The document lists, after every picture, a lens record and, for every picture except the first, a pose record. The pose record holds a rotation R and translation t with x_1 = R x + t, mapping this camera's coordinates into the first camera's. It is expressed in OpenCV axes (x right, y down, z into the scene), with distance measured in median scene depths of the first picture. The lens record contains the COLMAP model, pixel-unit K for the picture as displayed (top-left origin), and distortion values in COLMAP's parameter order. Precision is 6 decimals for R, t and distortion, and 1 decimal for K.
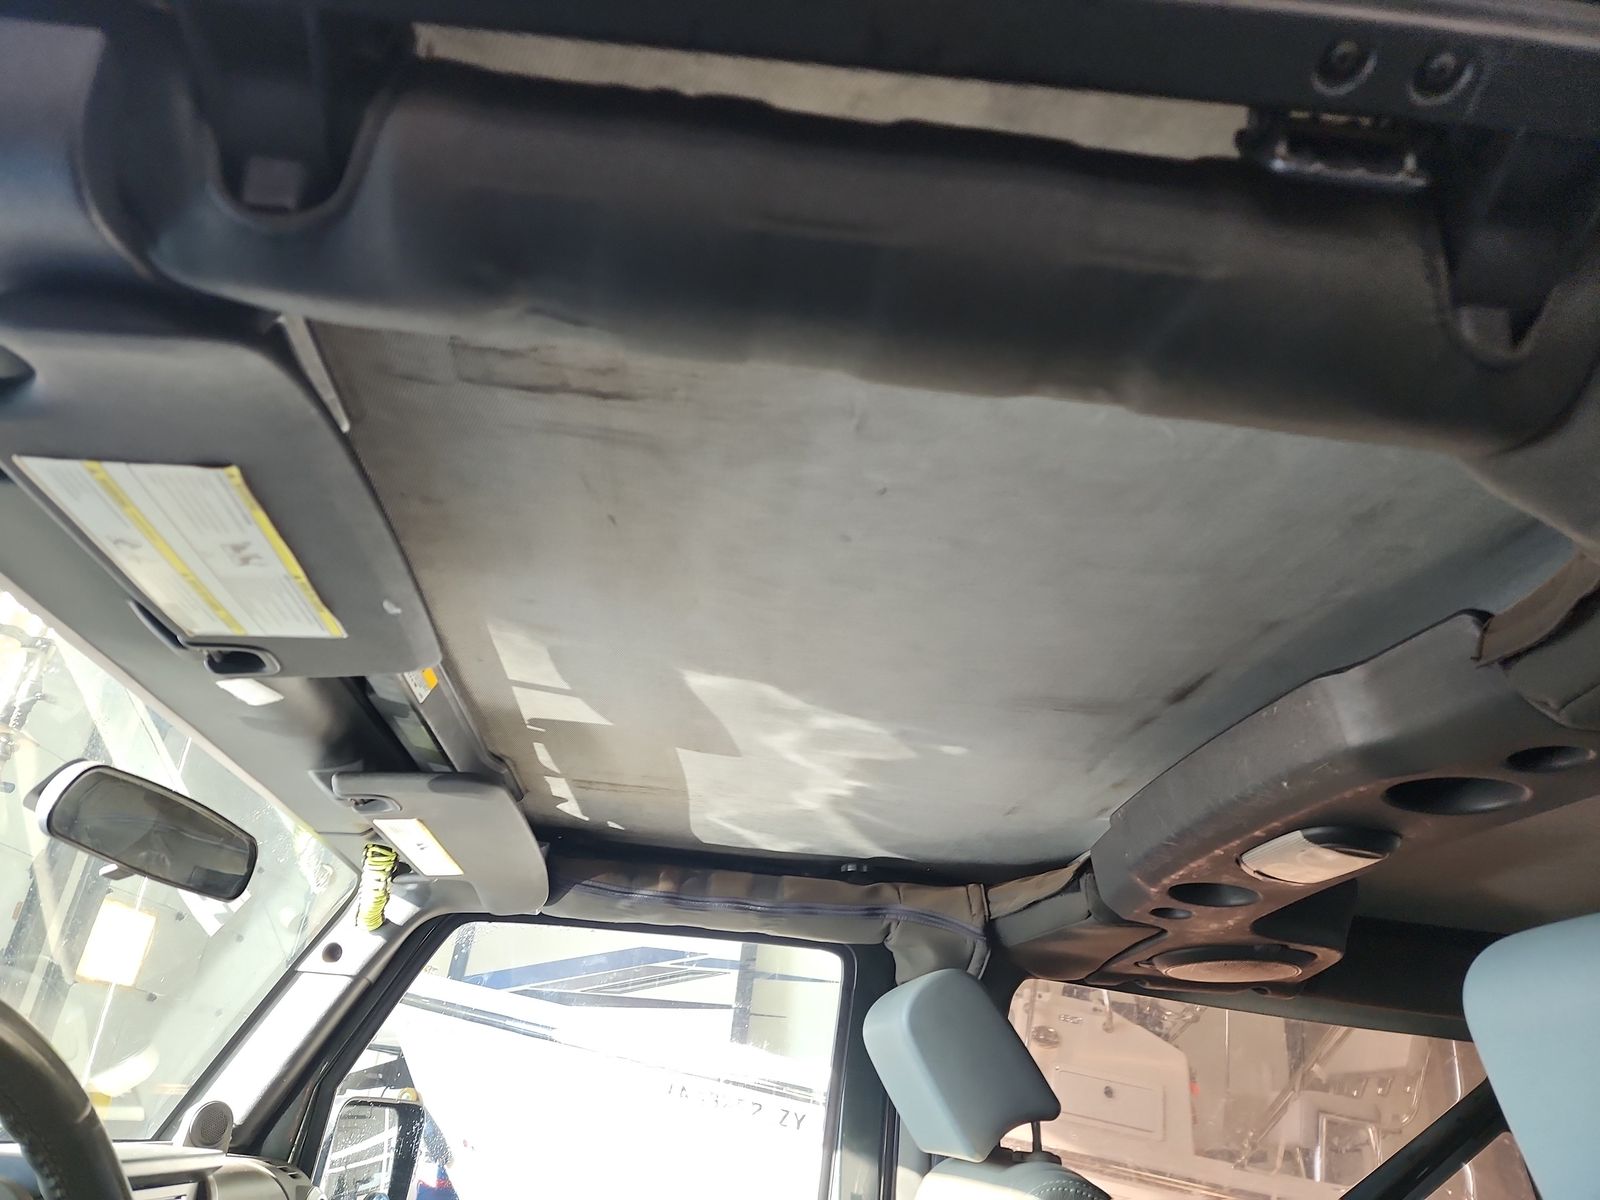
lens RADIAL K [[1076.1, 0, 773.8], [0, 1076.1, 558.6], [0, 0, 1]] dist [0.089168, -0.102602]
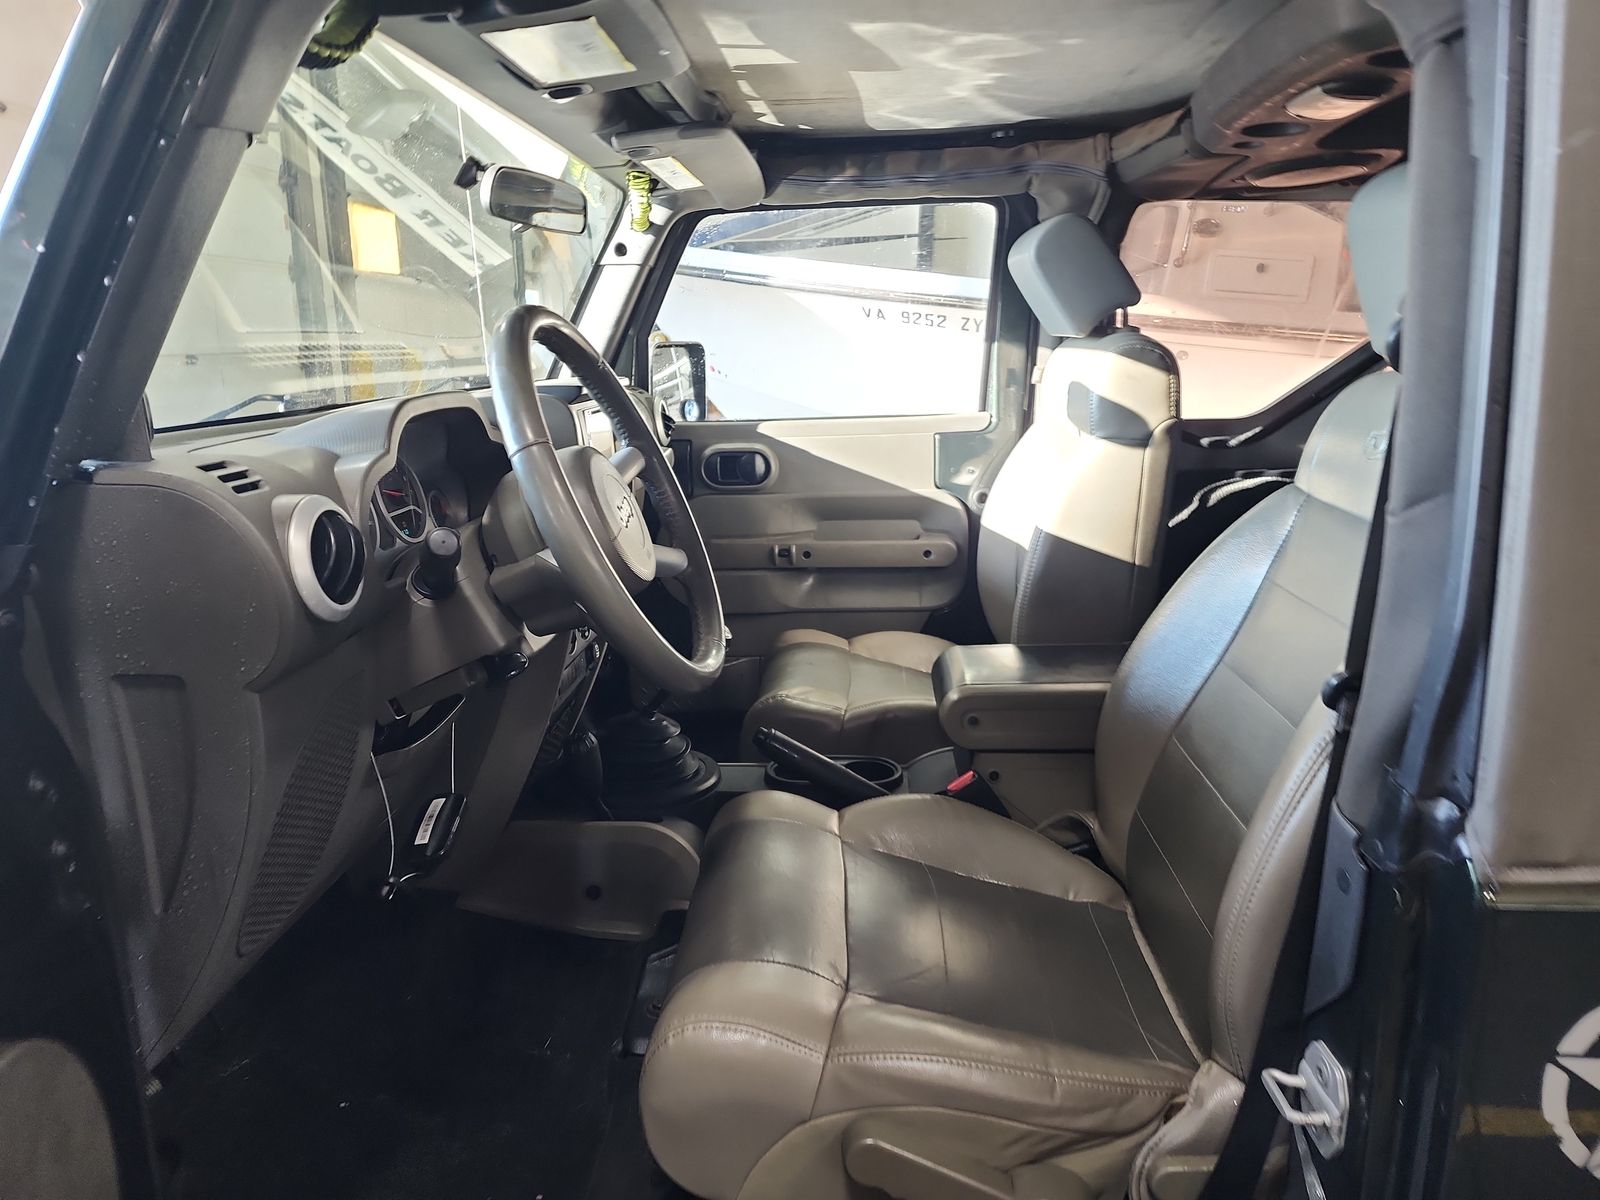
lens RADIAL K [[1120.5, 0, 800.0], [0, 1120.5, 600.0], [0, 0, 1]] dist [0.088243, -0.064892]
pose [[0.984446, -0.066330, -0.162688, 0.025470], [0.155942, 0.756421, 0.635223, -0.185752], [0.080926, -0.650713, 0.754999, -0.364358]]
